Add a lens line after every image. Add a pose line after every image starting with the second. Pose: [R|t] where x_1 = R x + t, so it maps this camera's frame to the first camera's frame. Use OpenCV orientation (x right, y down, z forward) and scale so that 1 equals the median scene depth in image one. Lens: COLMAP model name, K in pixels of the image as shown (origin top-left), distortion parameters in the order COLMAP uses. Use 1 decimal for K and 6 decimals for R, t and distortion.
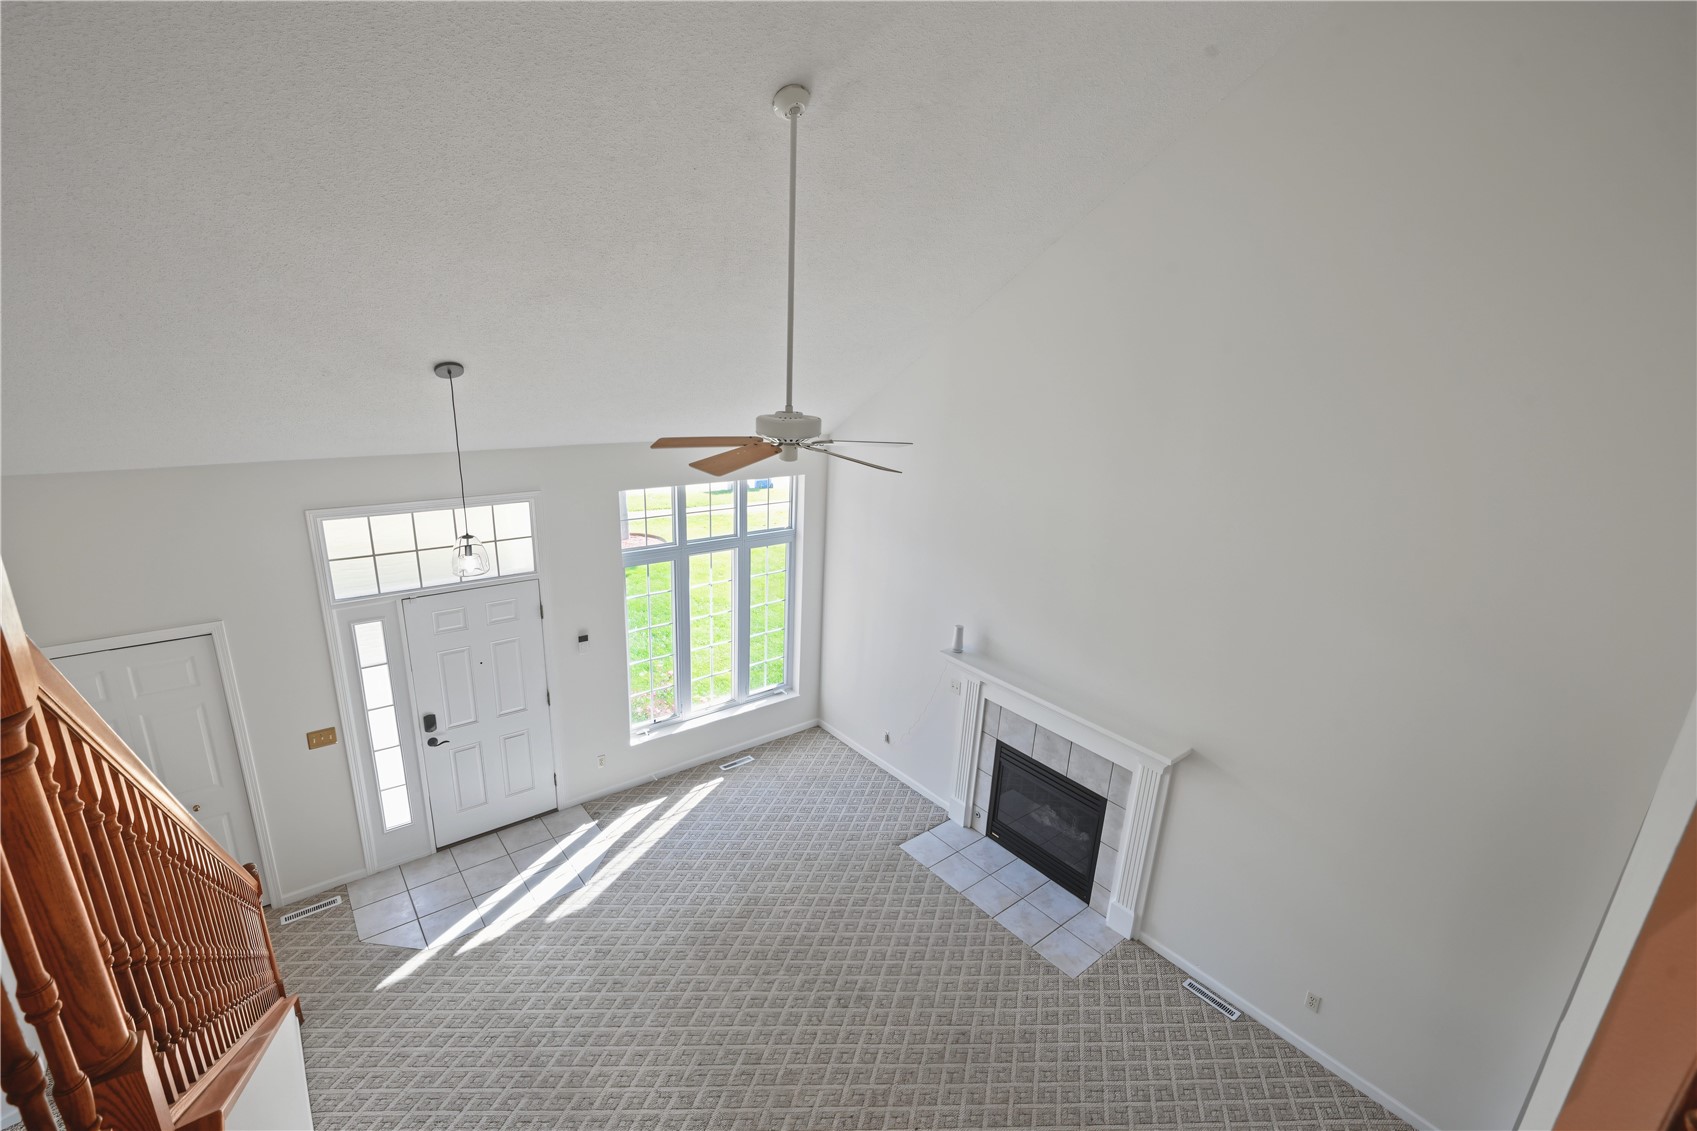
lens RADIAL K [[760.1, 0, 851.8], [0, 760.1, 577.0], [0, 0, 1]] dist [-0.000444, 0.001061]
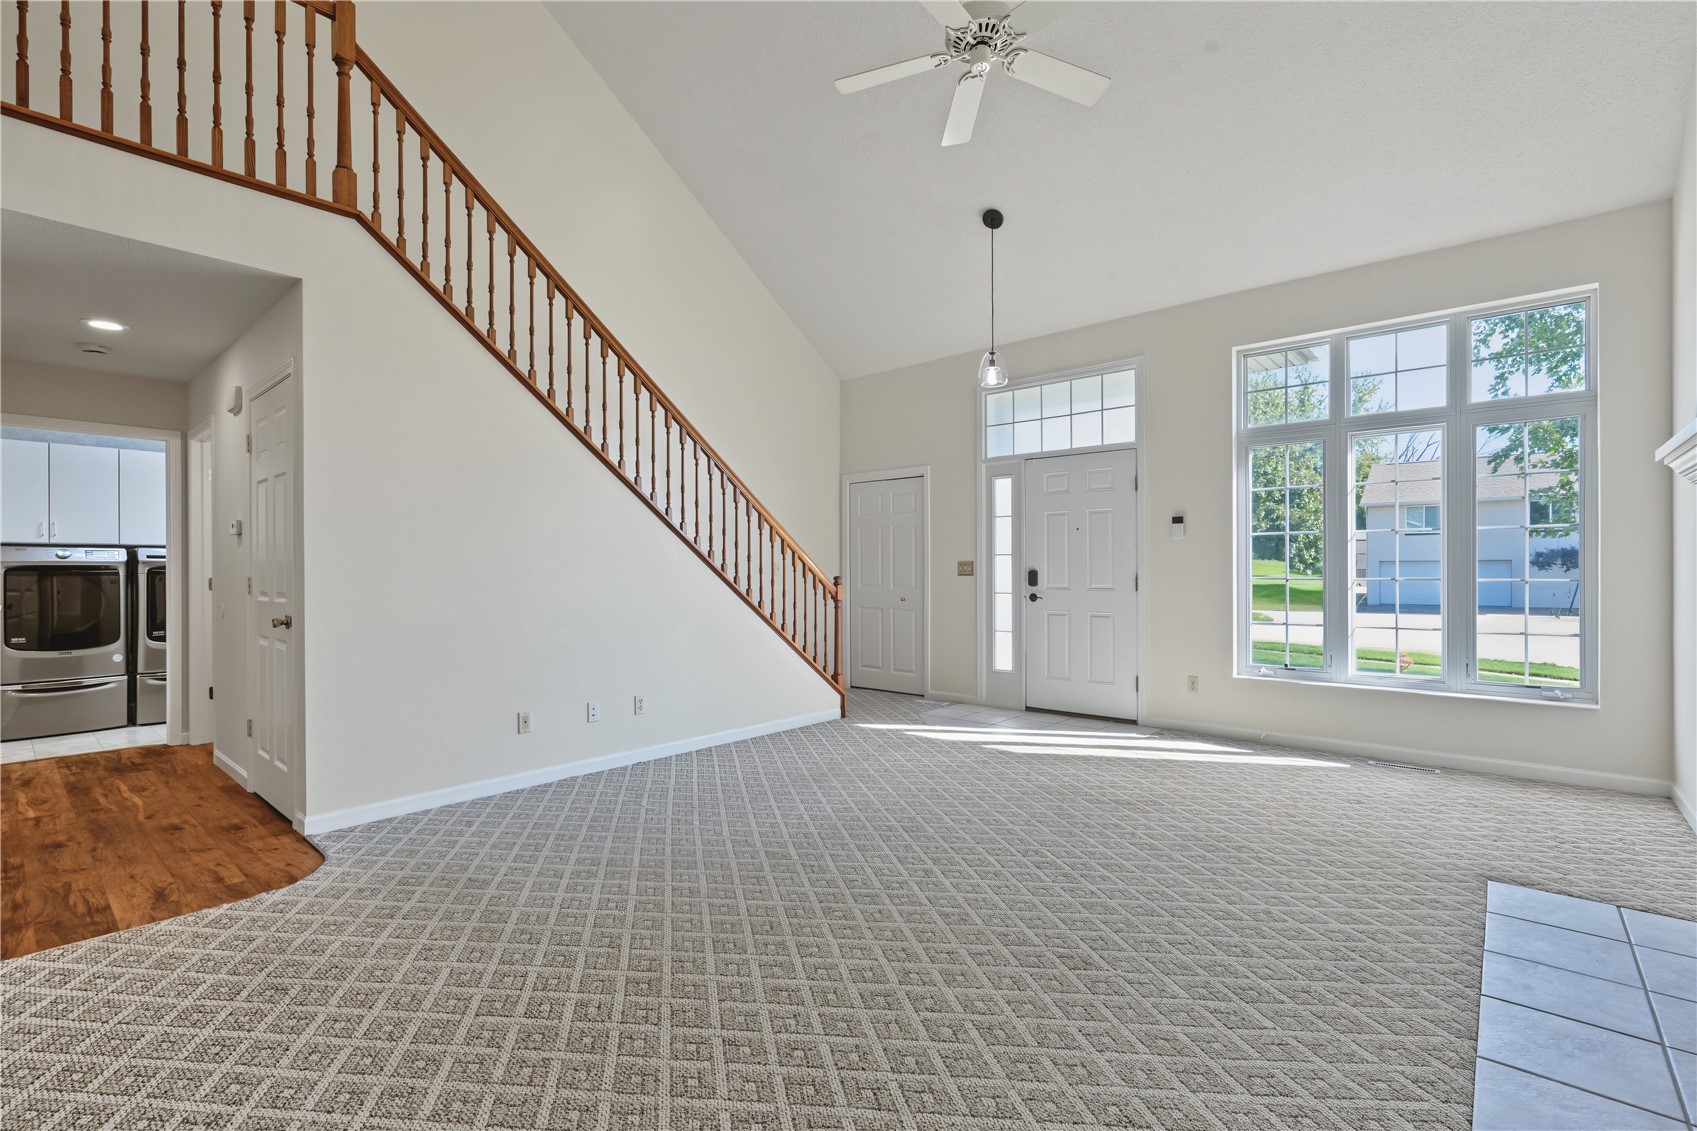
lens RADIAL K [[755.4, 0, 854.0], [0, 755.4, 573.9], [0, 0, 1]] dist [0.000814, 0.000118]
pose [[0.176554, -0.046101, -0.983211, 0.487088], [-0.287929, 0.952790, -0.096378, 0.365782], [0.941236, 0.300111, 0.154945, 0.572518]]
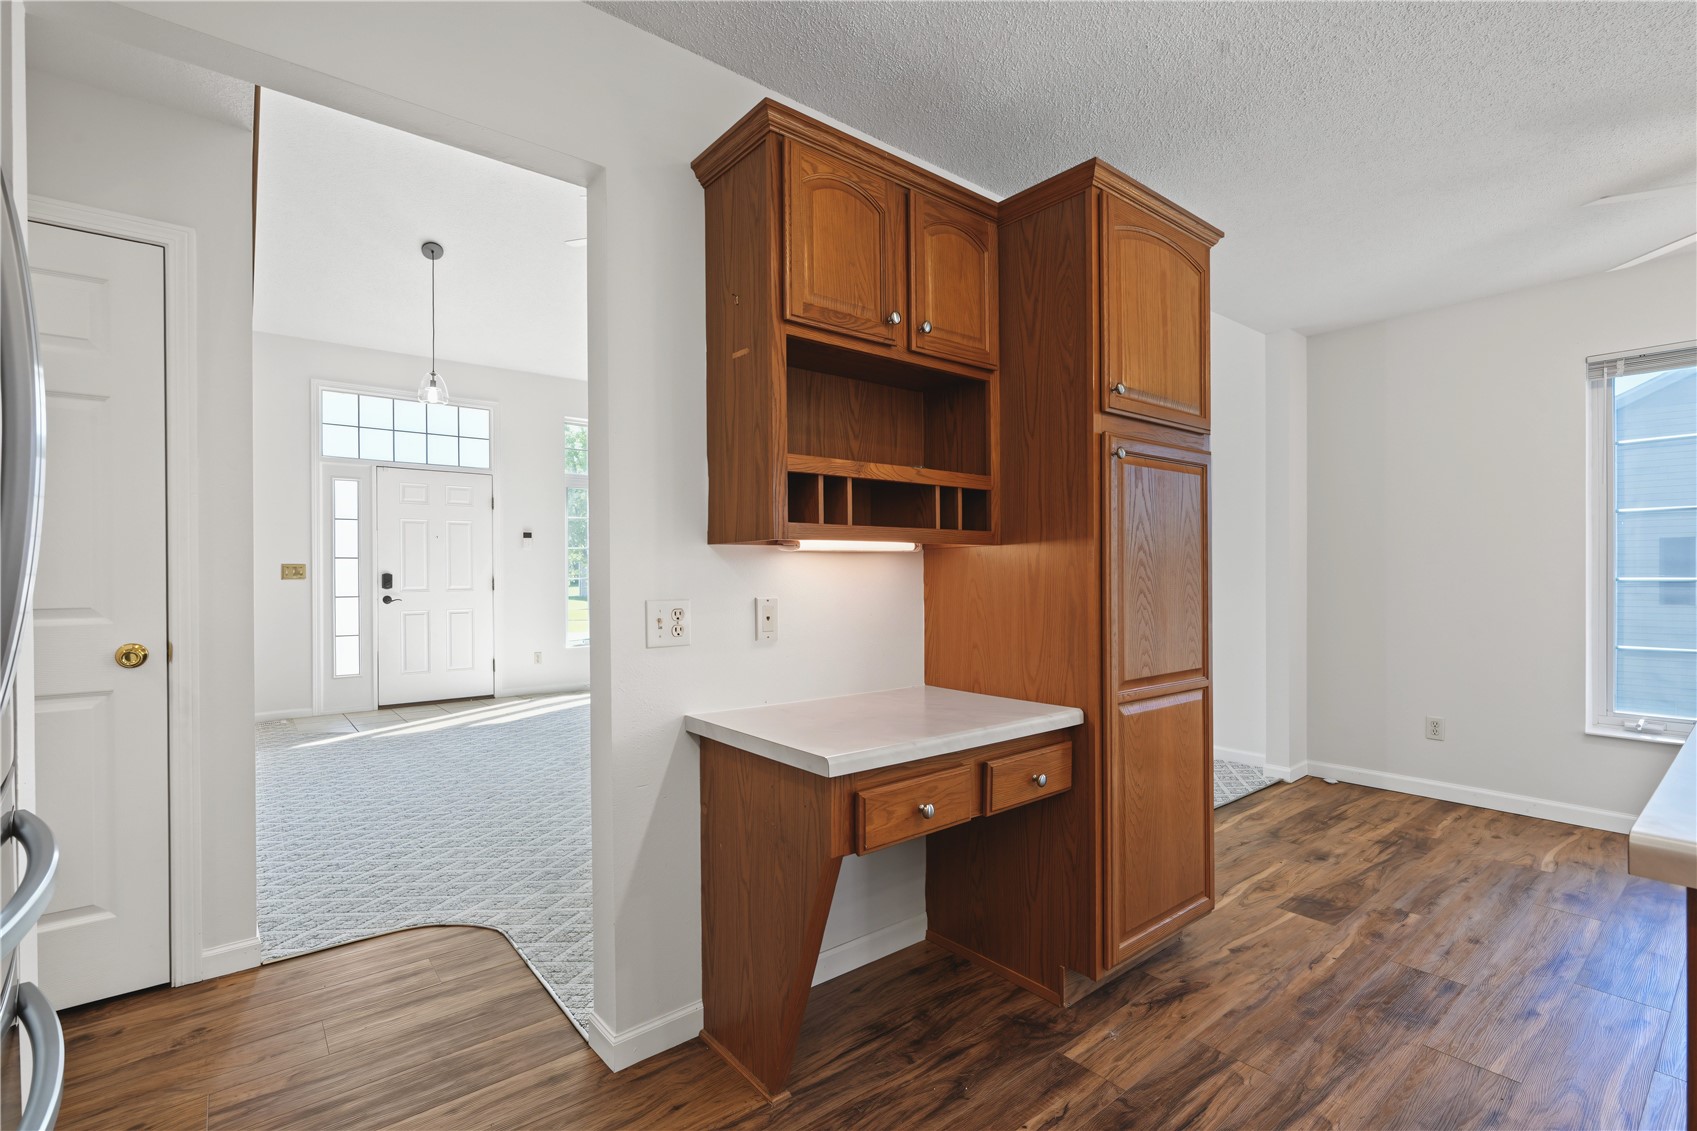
lens RADIAL K [[775.5, 0, 853.6], [0, 775.5, 575.2], [0, 0, 1]] dist [-0.004127, -0.000075]
pose [[0.998676, -0.051092, 0.006055, 0.149729], [0.050605, 0.954228, -0.294767, 0.563338], [0.009282, 0.294683, 0.955550, -0.126580]]
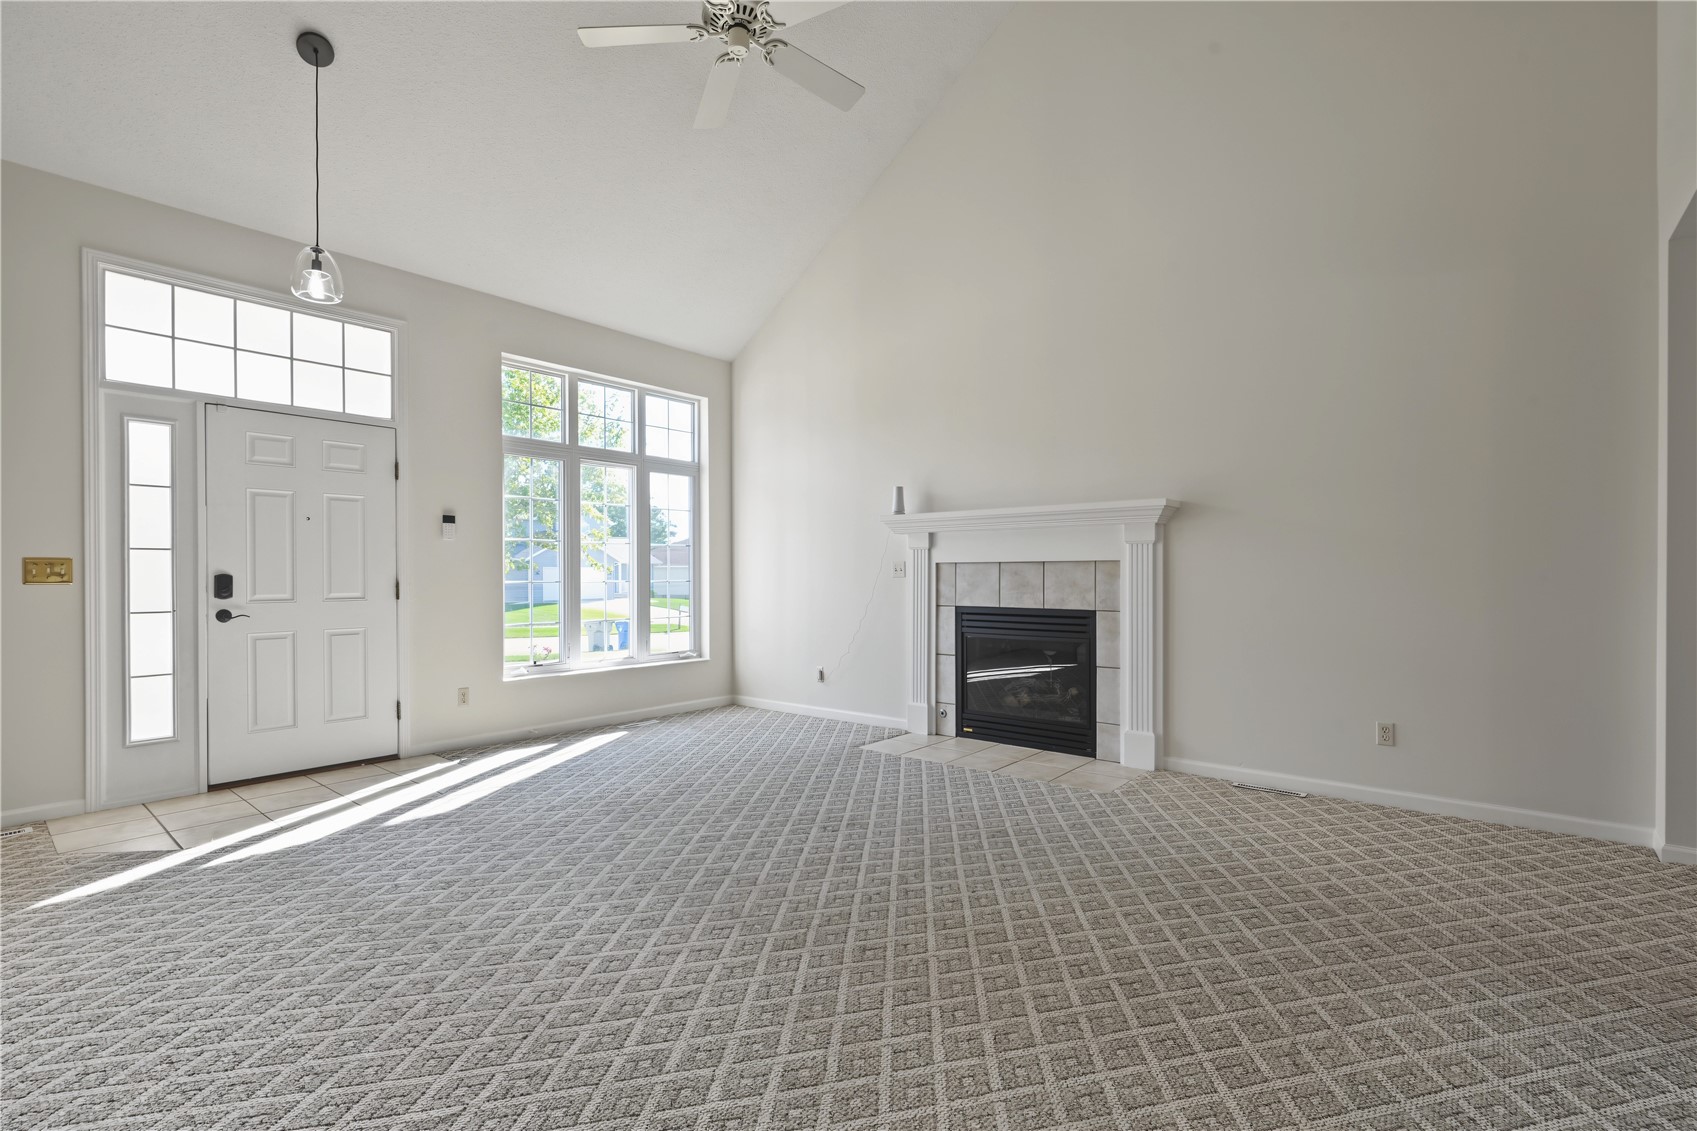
lens RADIAL K [[760.1, 0, 851.8], [0, 760.1, 577.0], [0, 0, 1]] dist [-0.000444, 0.001061]
pose [[0.980393, -0.051053, 0.190323, -0.098189], [0.104517, 0.953523, -0.282612, 0.450091], [-0.167049, 0.296963, 0.940164, 0.203586]]
